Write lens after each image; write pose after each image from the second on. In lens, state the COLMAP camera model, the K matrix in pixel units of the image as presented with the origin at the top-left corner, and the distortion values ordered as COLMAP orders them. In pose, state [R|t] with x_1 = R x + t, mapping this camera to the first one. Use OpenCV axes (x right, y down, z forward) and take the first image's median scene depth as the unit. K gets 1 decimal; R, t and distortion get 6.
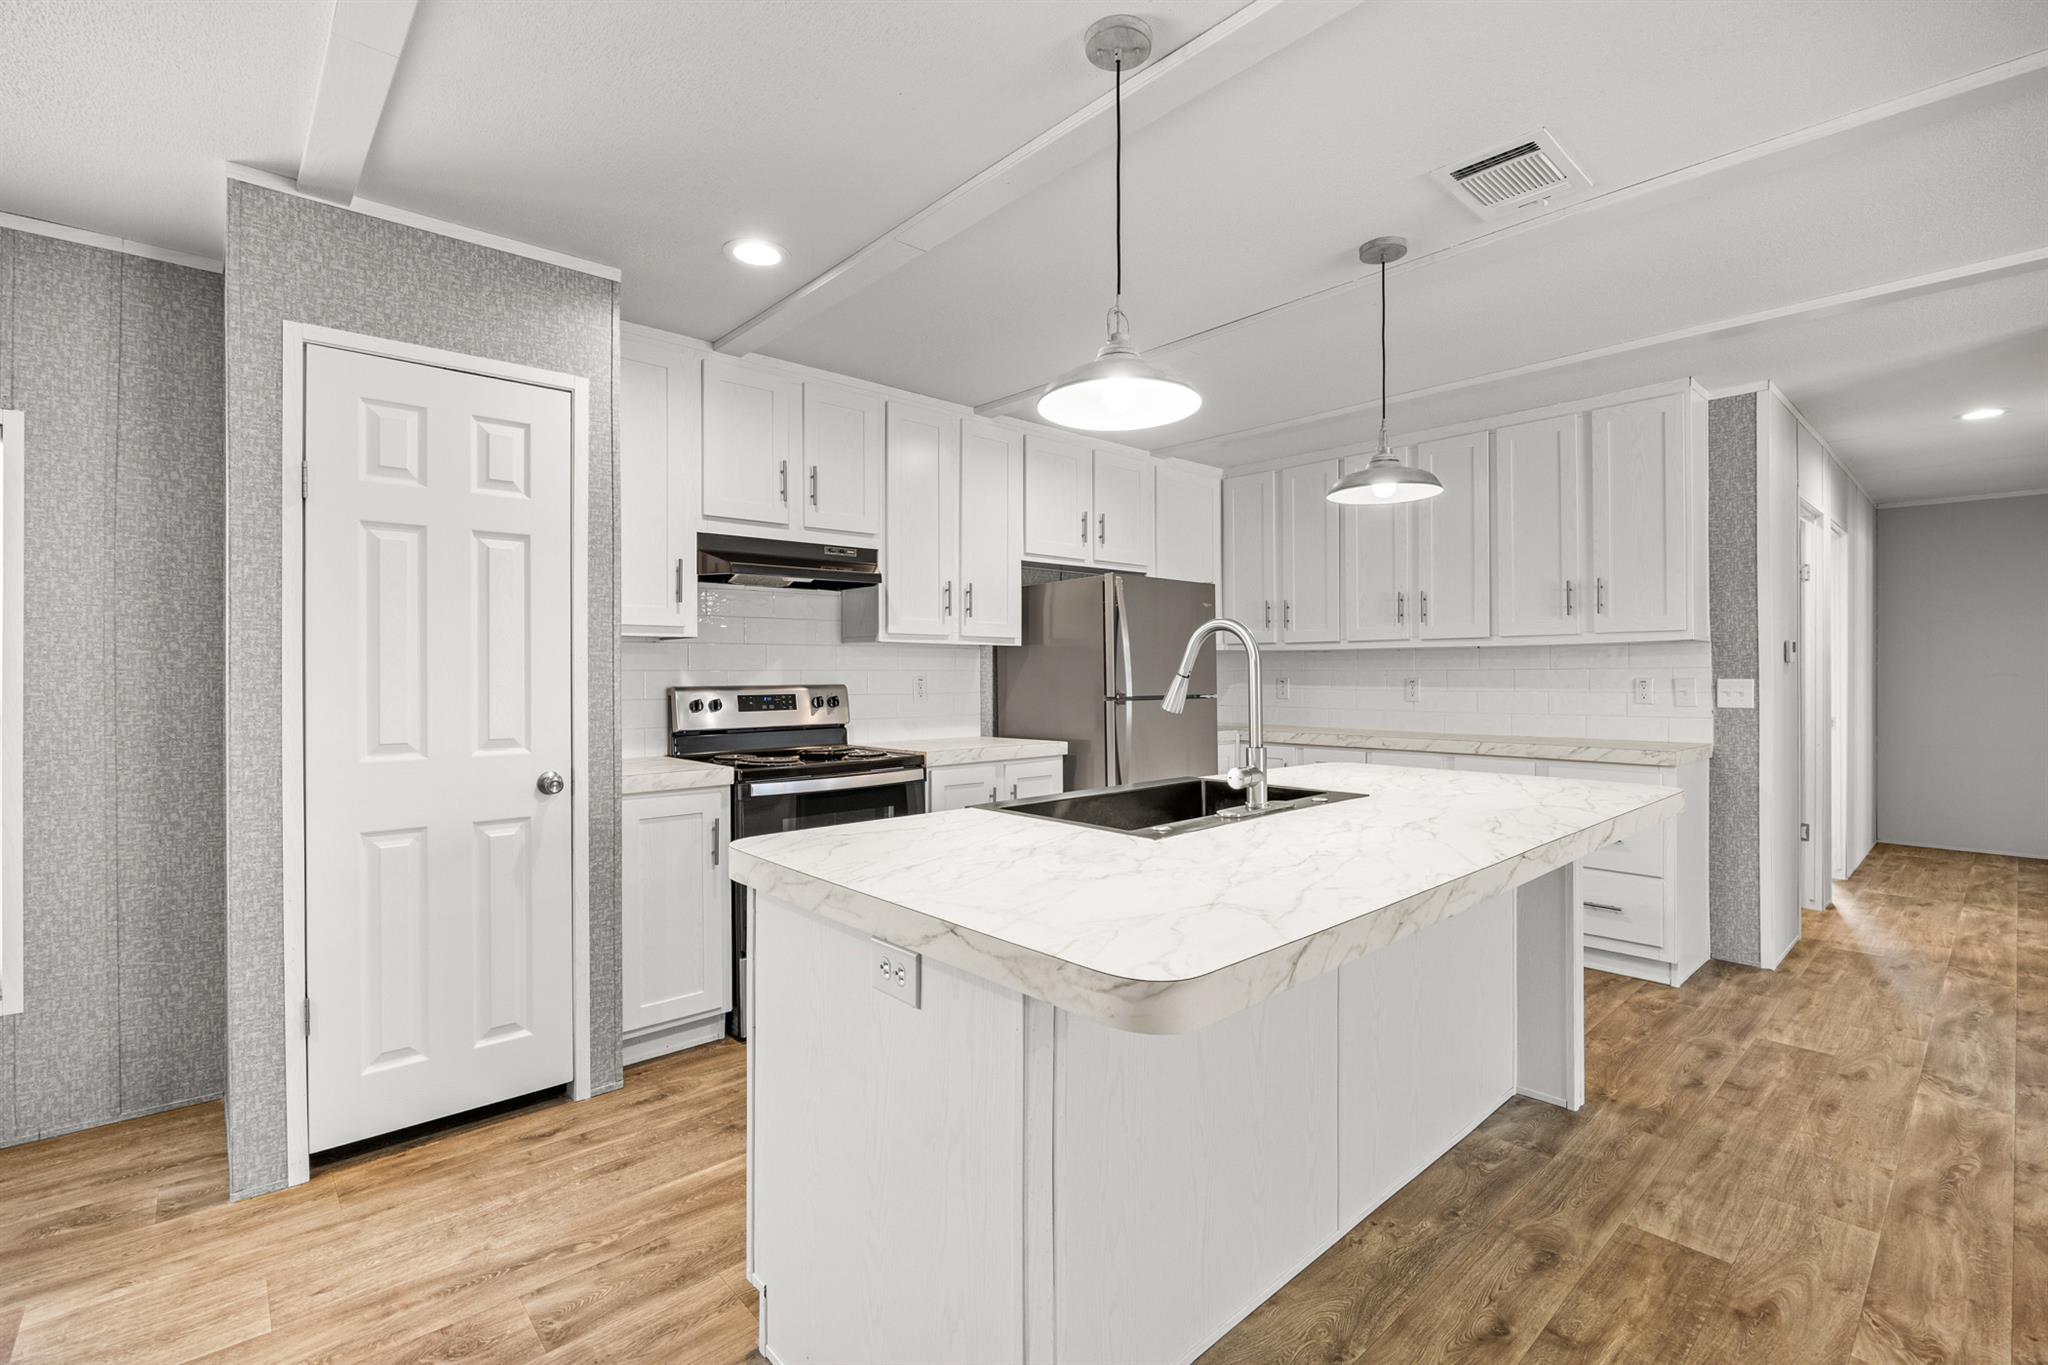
lens RADIAL K [[893.7, 0, 1039.7], [0, 893.7, 672.0], [0, 0, 1]] dist [-0.031161, 0.002259]
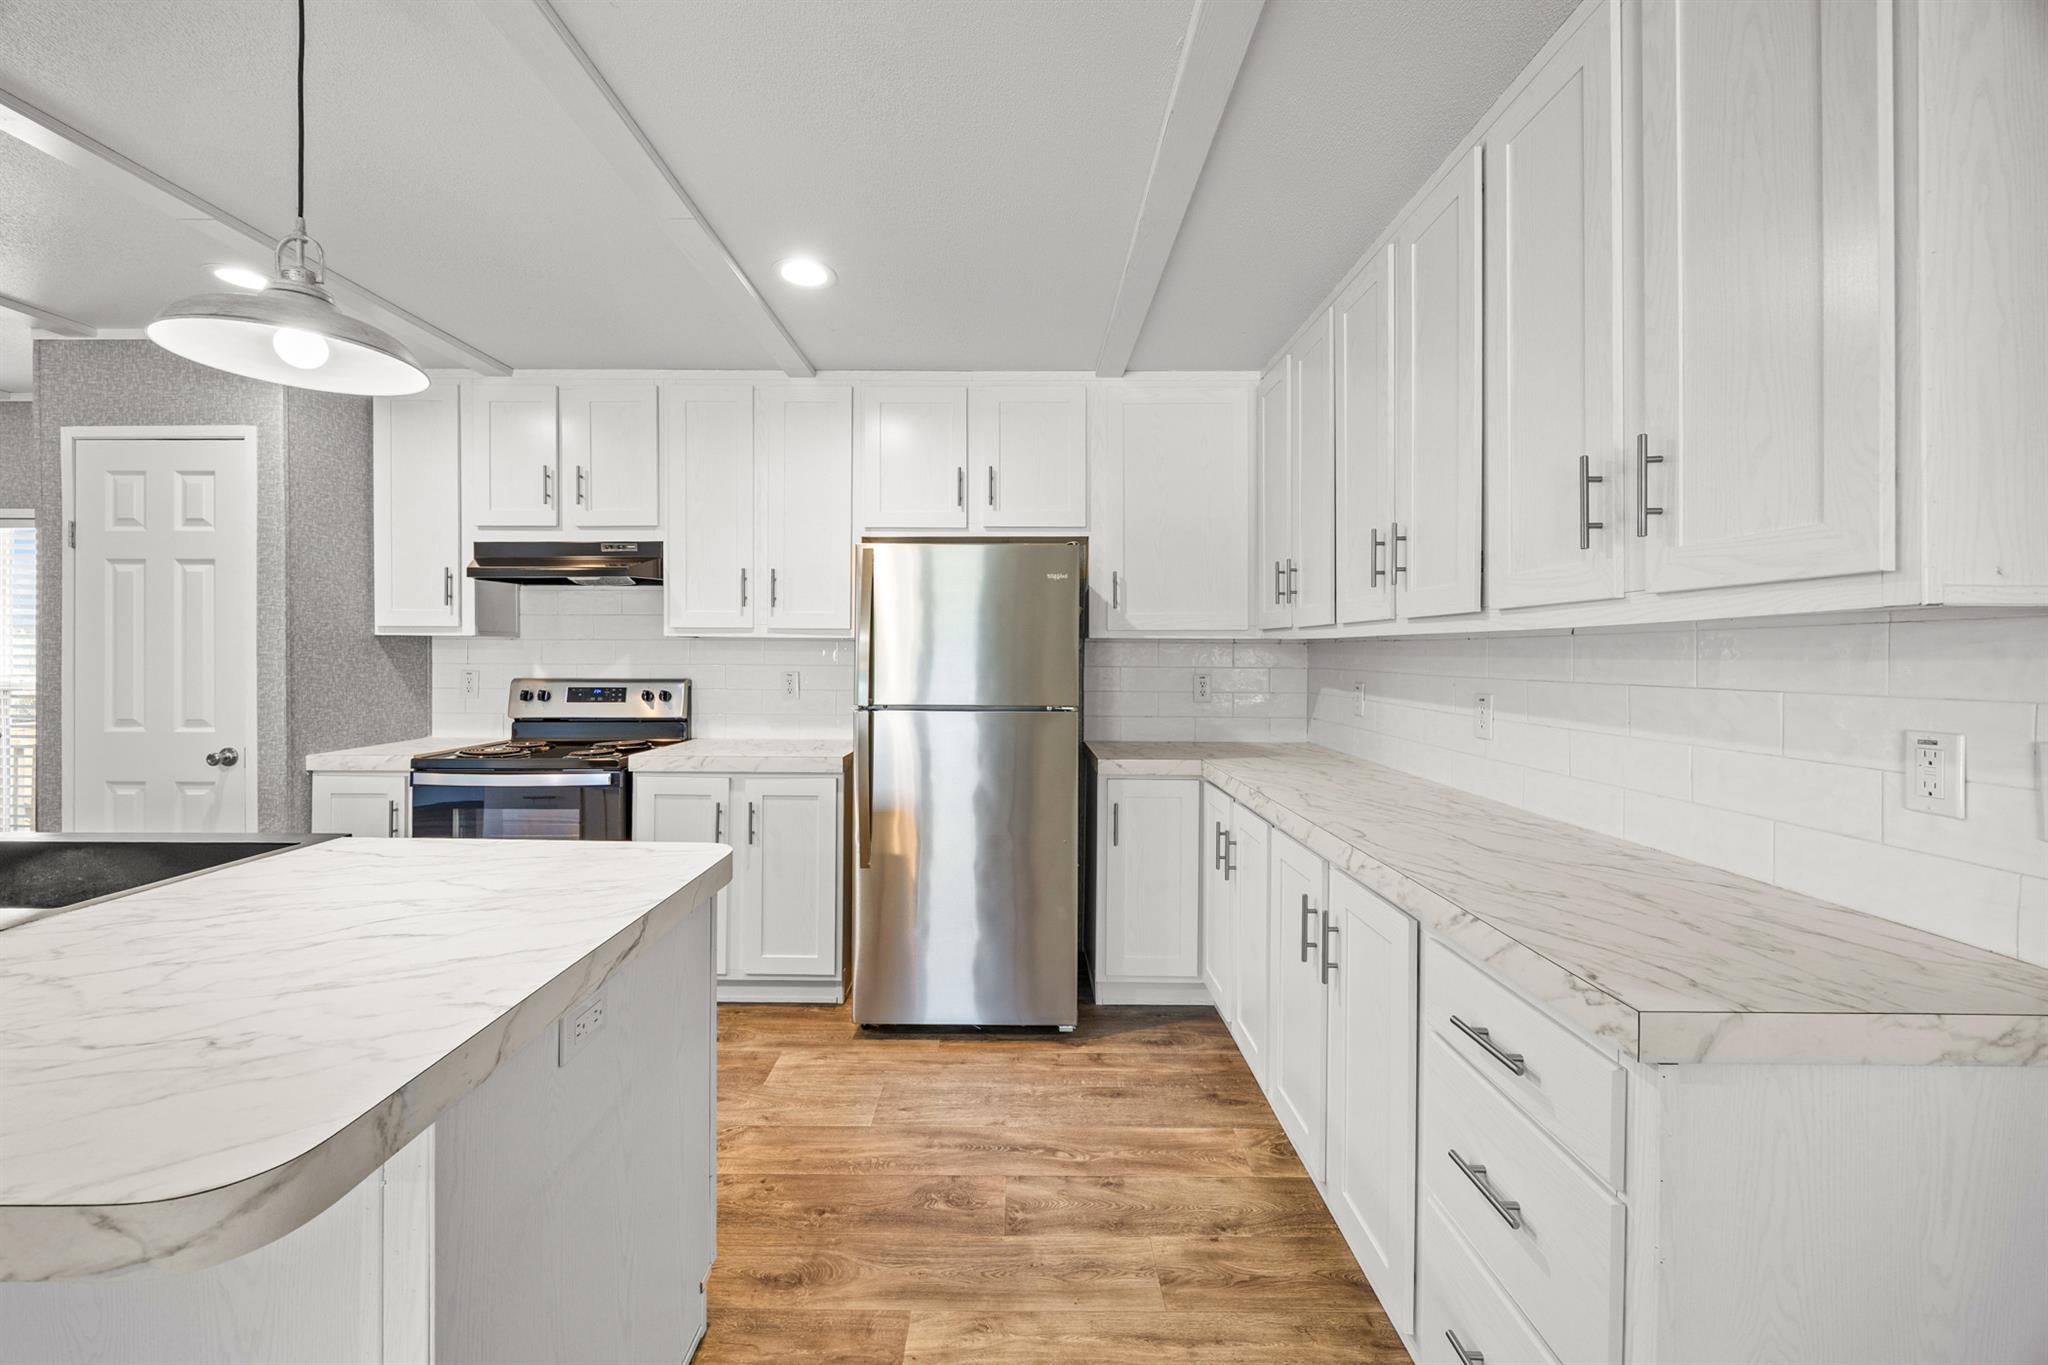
lens RADIAL K [[822.1, 0, 1019.4], [0, 822.1, 637.1], [0, 0, 1]] dist [0.012962, -0.001827]
pose [[0.724939, -0.005968, -0.688788, 0.659168], [-0.006934, 0.999849, -0.015961, -0.019473], [0.688779, 0.016347, 0.724787, 0.569021]]
